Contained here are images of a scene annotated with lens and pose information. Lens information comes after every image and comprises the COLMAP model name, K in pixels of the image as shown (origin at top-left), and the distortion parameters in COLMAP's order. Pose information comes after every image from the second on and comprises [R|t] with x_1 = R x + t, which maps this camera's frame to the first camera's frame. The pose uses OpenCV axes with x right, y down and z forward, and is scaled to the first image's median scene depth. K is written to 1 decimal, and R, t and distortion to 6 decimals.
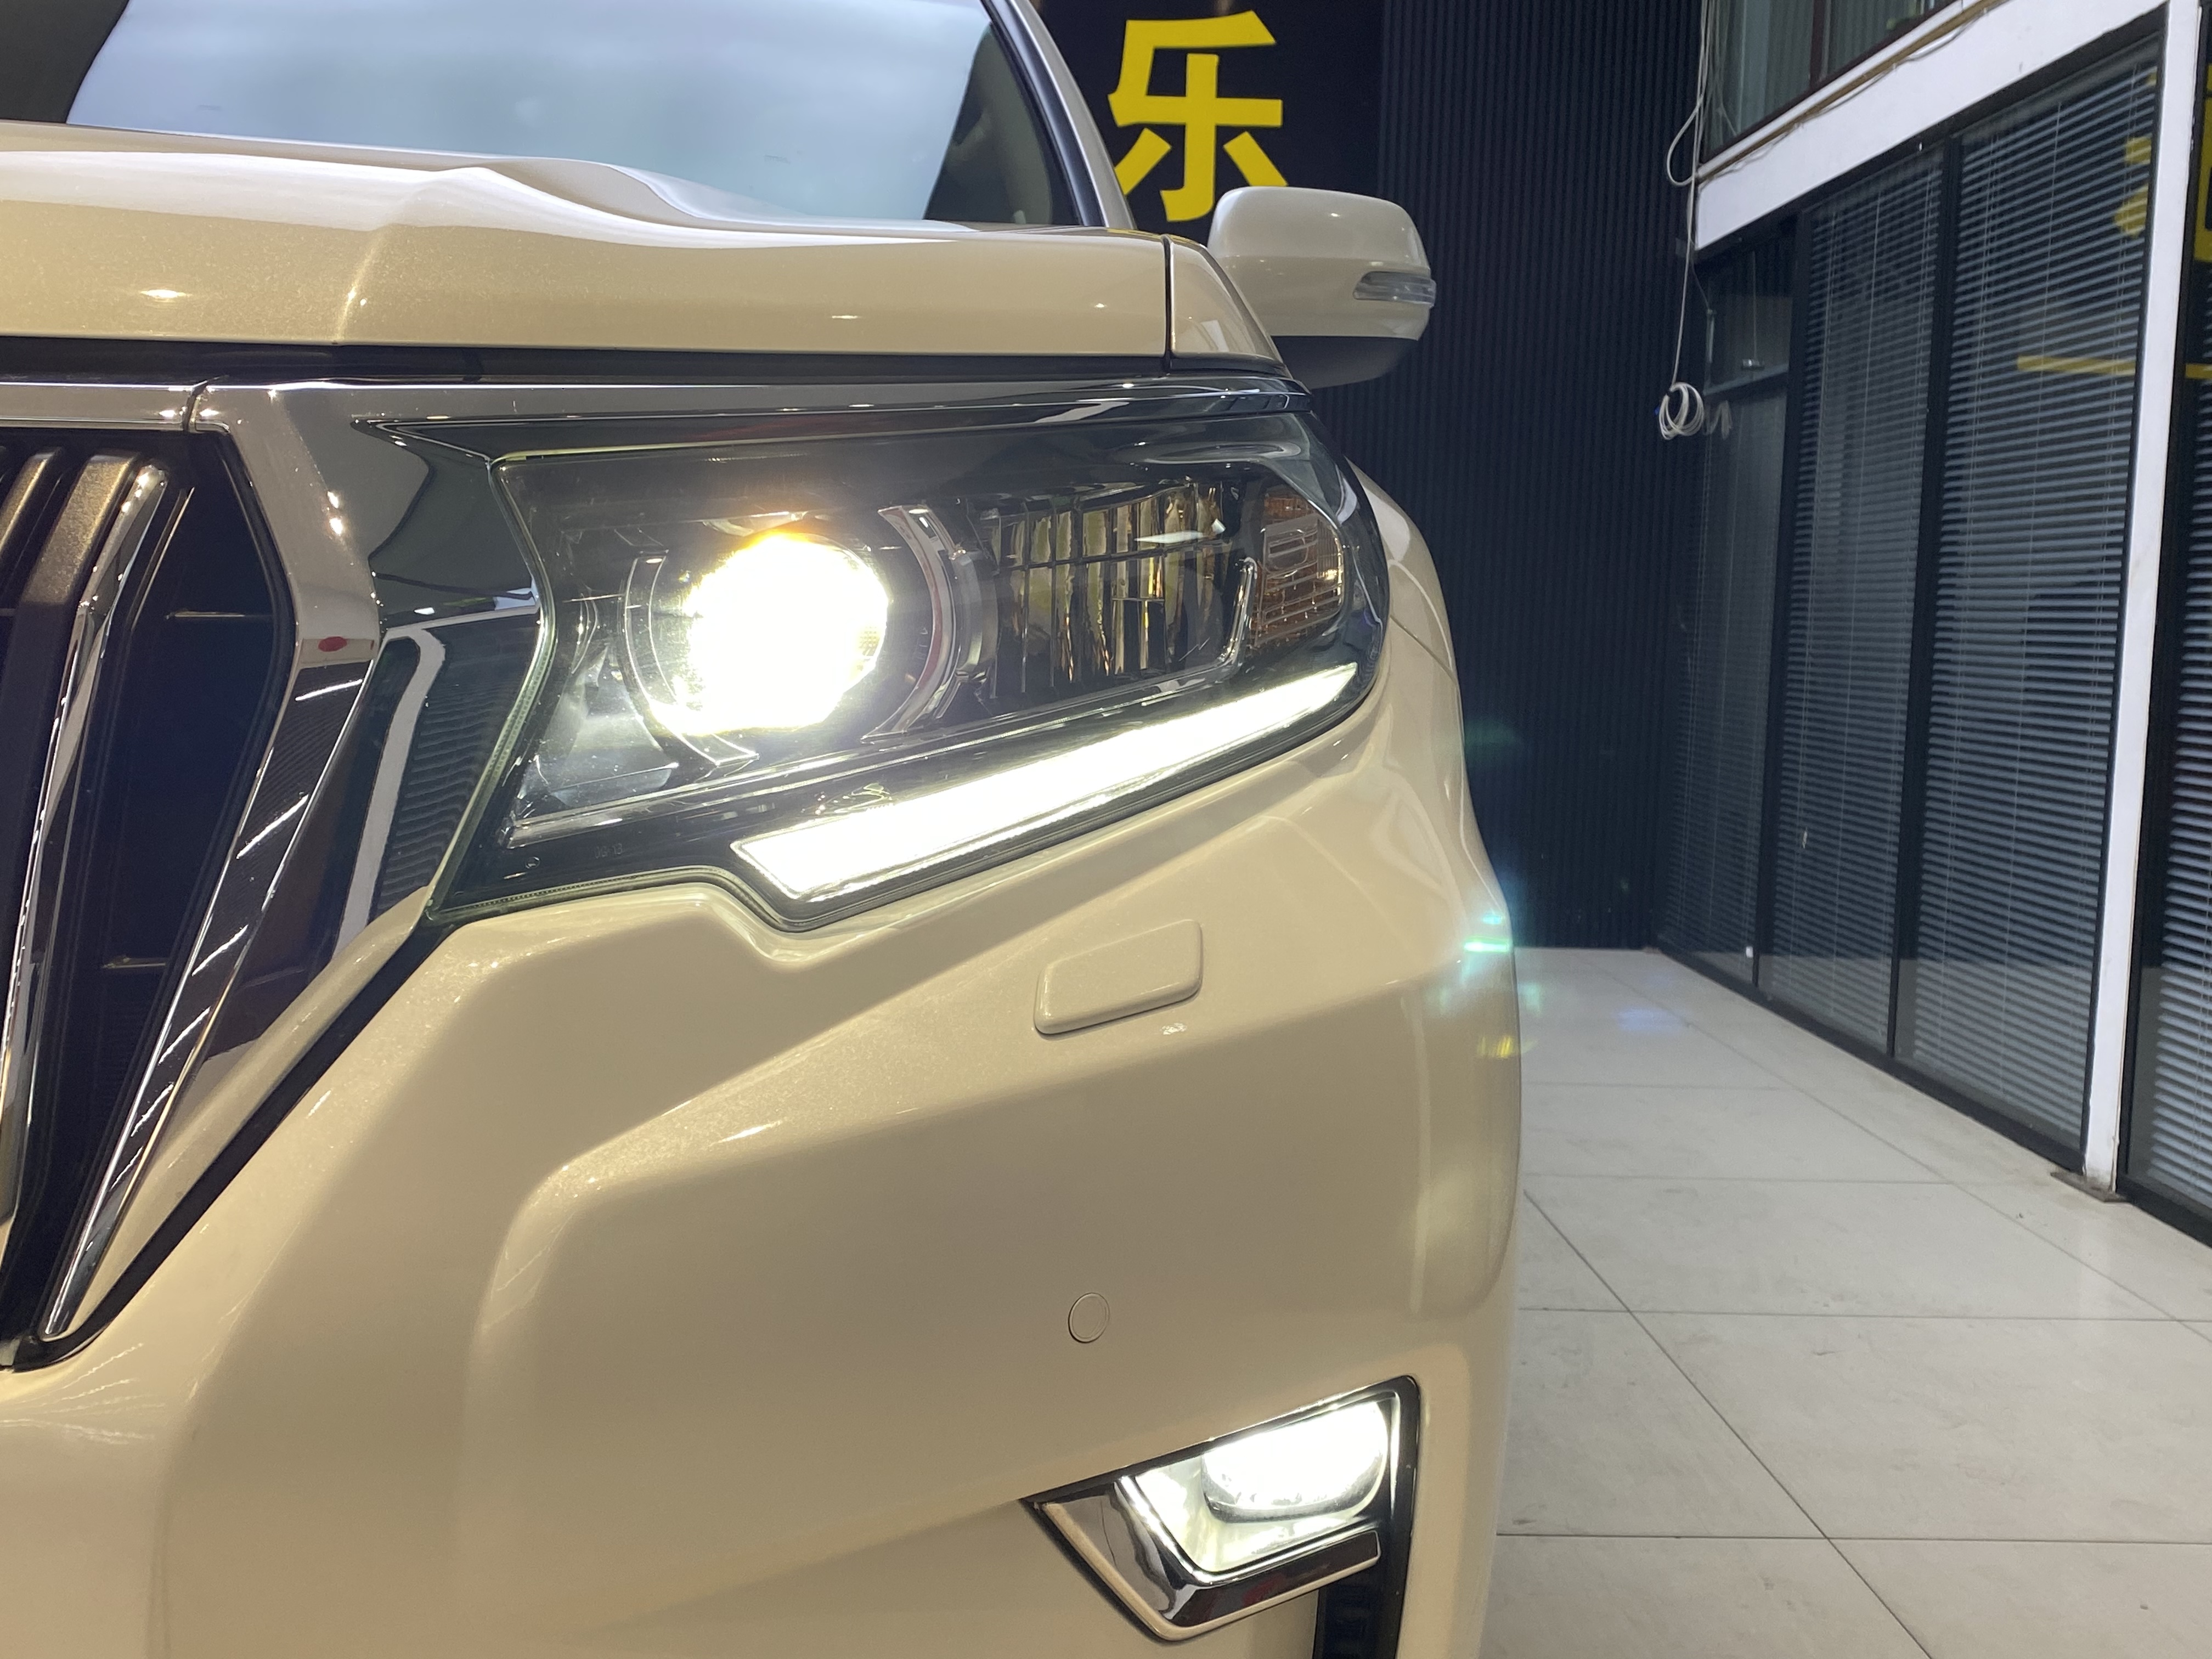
lens RADIAL K [[2282.3, 0, 1106.0], [0, 2282.3, 829.5], [0, 0, 1]] dist [0.123022, -0.202006]
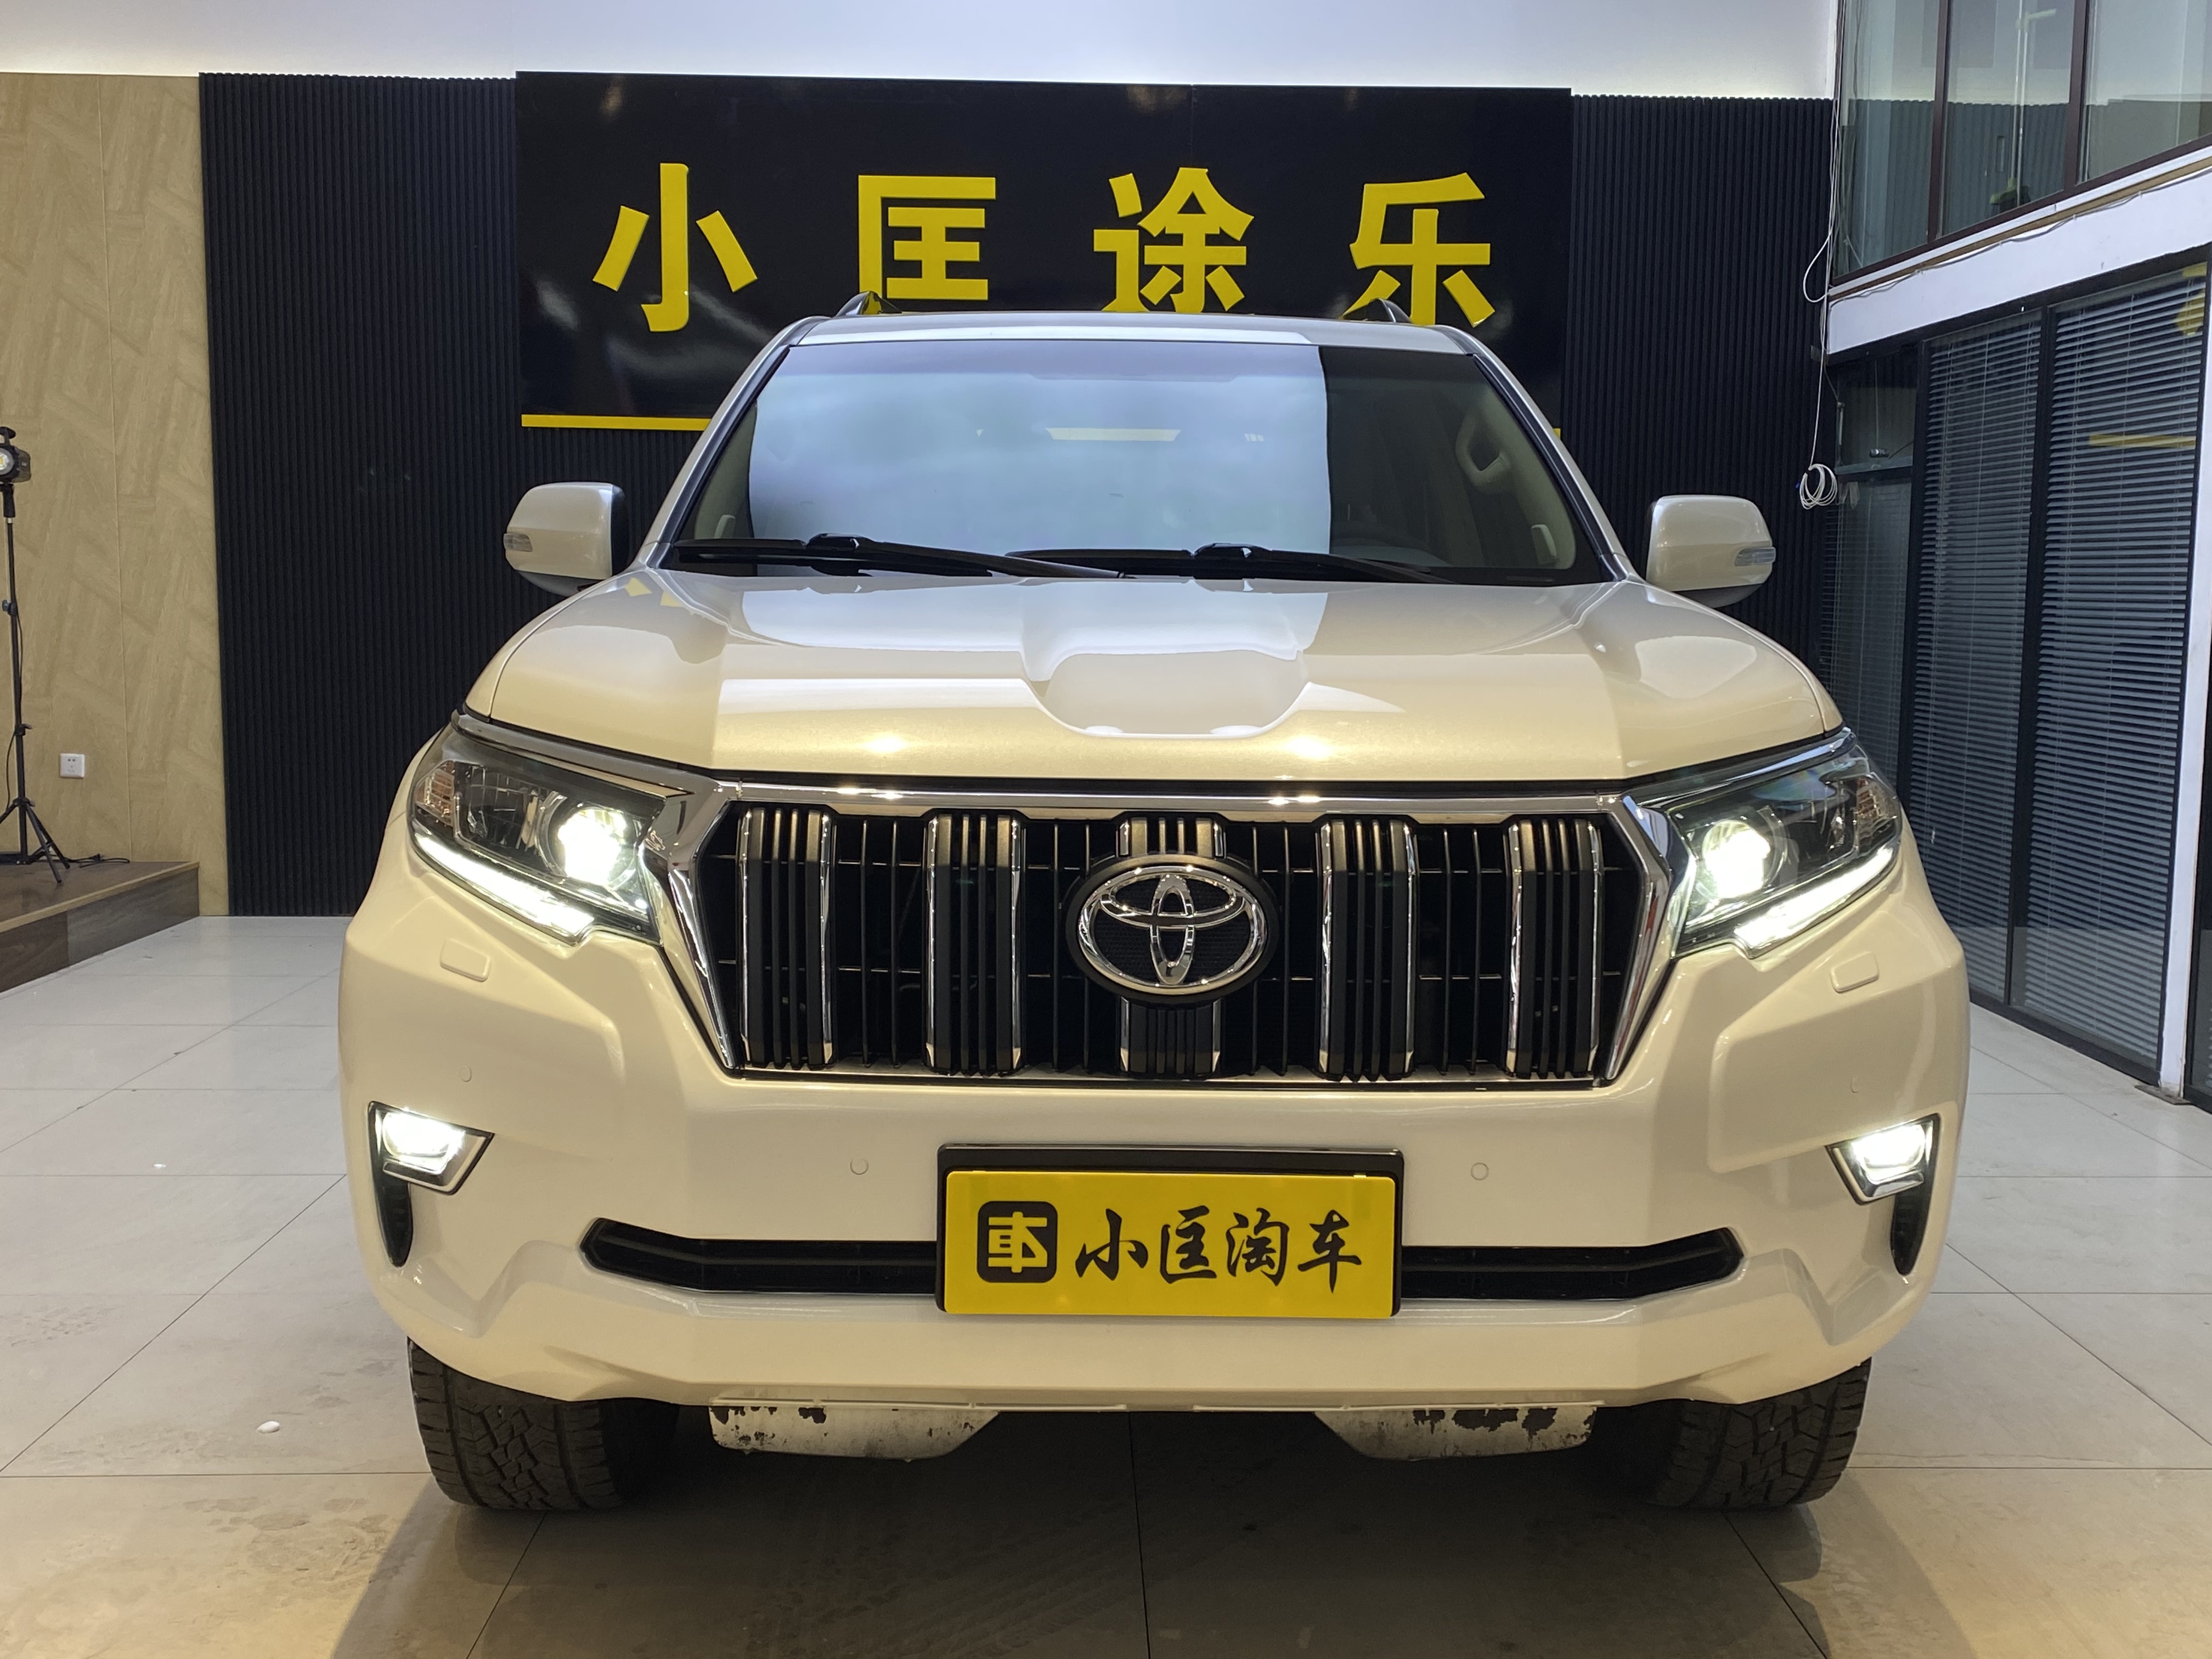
lens RADIAL K [[2263.1, 0, 1106.0], [0, 2263.1, 829.5], [0, 0, 1]] dist [0.183287, -0.358949]
pose [[0.999635, -0.016790, -0.021145, -0.121976], [0.017103, 0.999746, 0.014693, -0.024832], [0.020893, -0.015049, 0.999668, -0.272504]]
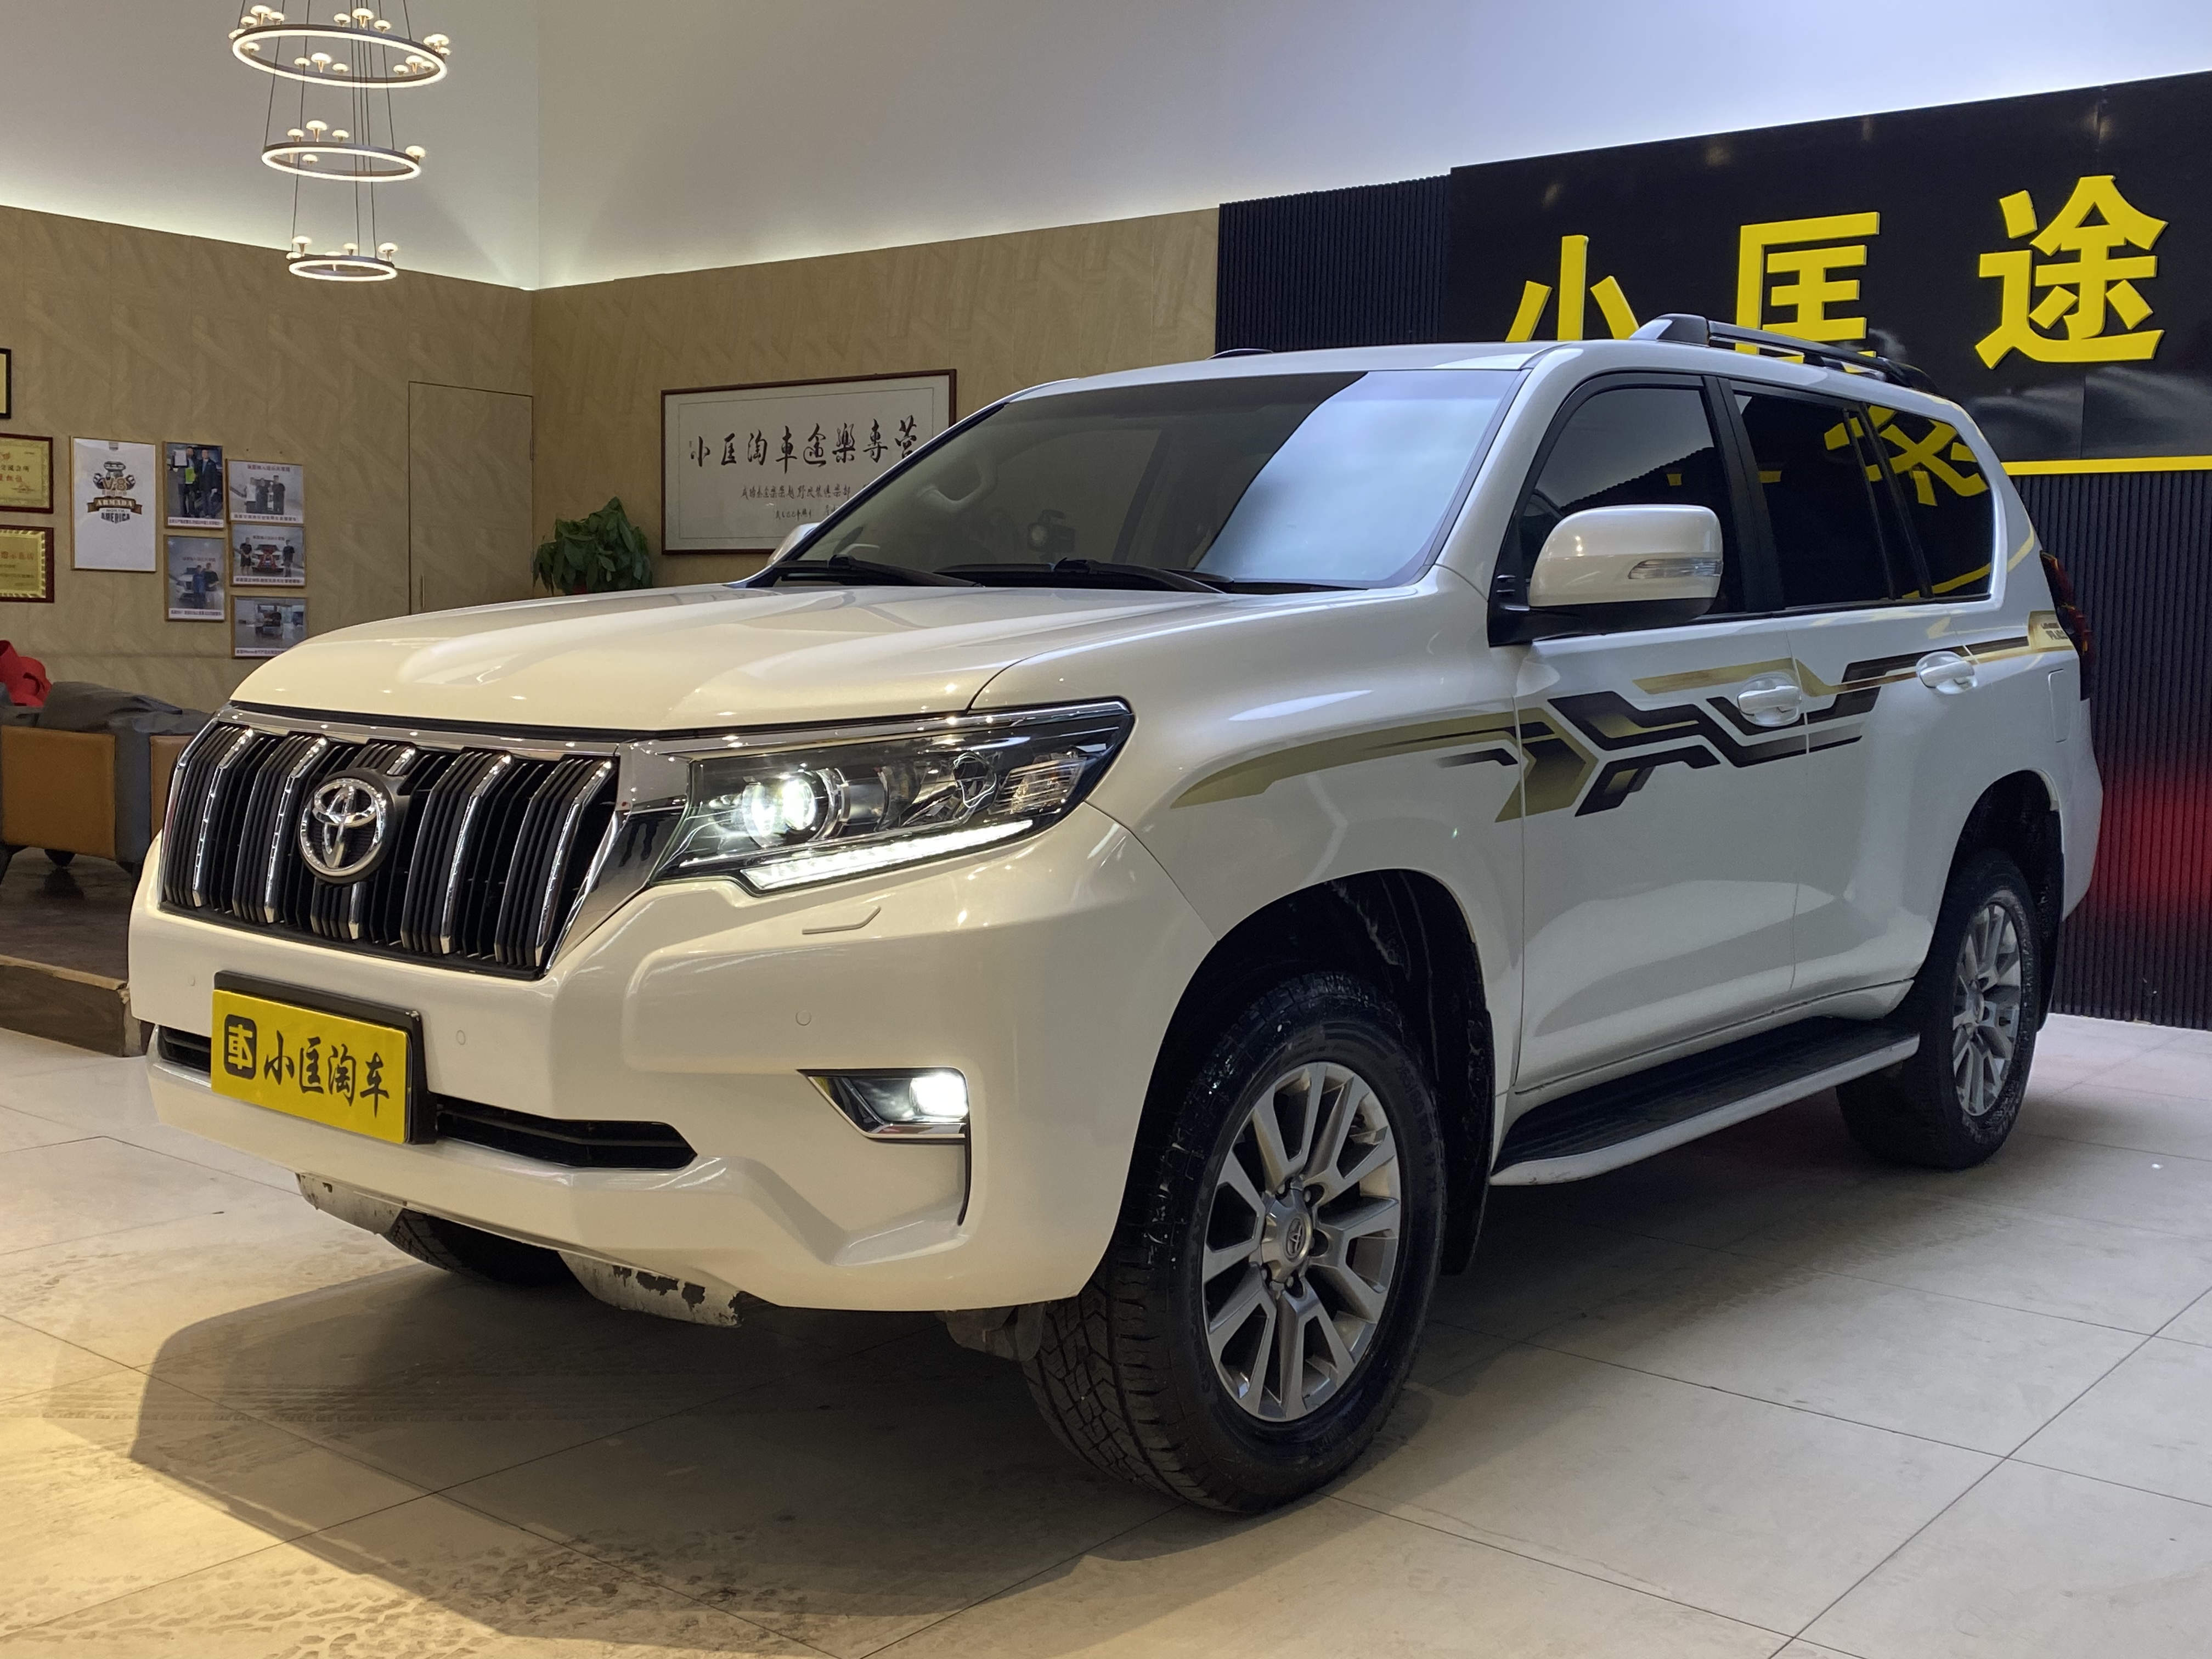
lens RADIAL K [[2298.4, 0, 1106.0], [0, 2298.4, 829.5], [0, 0, 1]] dist [0.014006, 0.008321]
pose [[0.755054, 0.043112, -0.654244, 0.332373], [-0.061781, 0.998074, -0.005532, -0.009319], [0.652745, 0.044597, 0.756264, -0.164640]]
